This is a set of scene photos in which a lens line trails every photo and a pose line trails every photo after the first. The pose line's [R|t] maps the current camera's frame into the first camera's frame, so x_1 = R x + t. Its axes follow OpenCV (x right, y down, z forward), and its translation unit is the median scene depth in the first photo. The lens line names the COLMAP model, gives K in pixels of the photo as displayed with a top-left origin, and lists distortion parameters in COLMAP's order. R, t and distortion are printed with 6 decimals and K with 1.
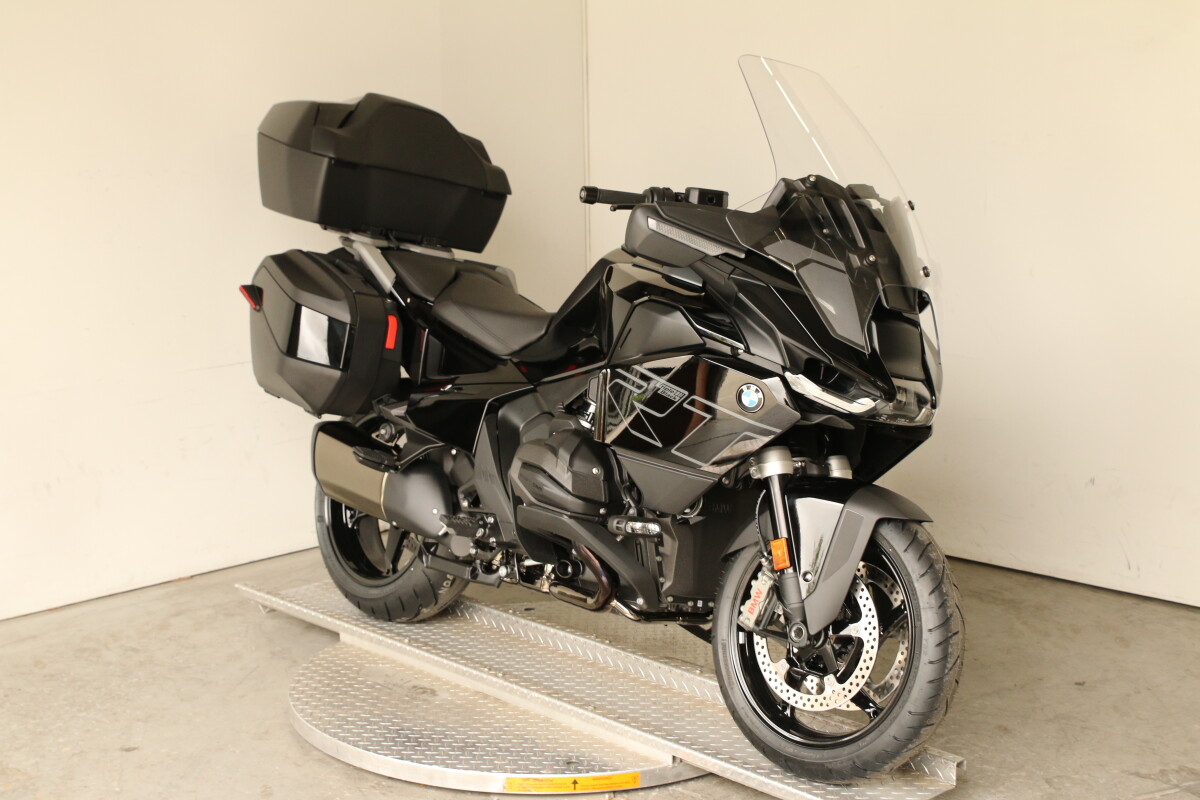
lens RADIAL K [[1918.2, 0, 583.1], [0, 1918.2, 375.9], [0, 0, 1]] dist [-0.002101, 0.000000]
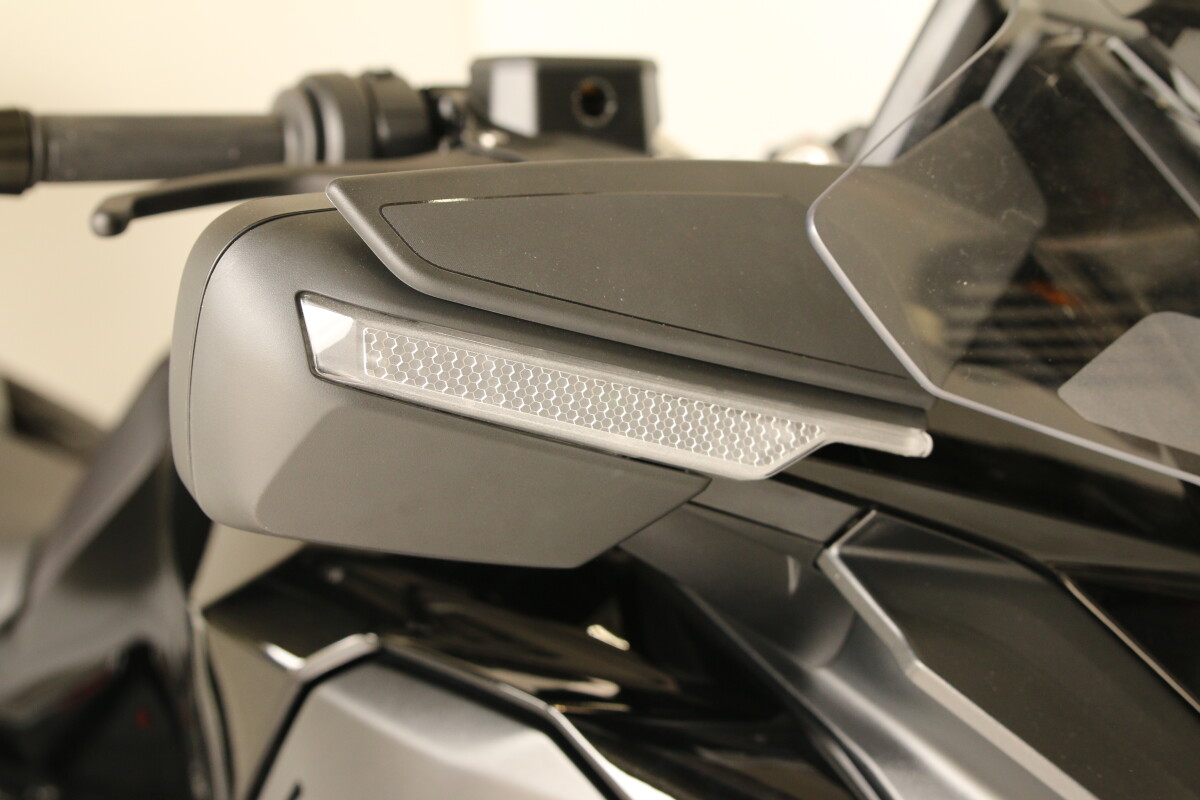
lens RADIAL K [[1918.2, 0, 599.8], [0, 1918.2, 401.0], [0, 0, 1]] dist [-0.002101, 0.000000]
pose [[0.979427, -0.134258, 0.150659, 0.031044], [0.121944, 0.988608, 0.088230, -0.078334], [-0.160788, -0.068043, 0.984641, 0.791904]]
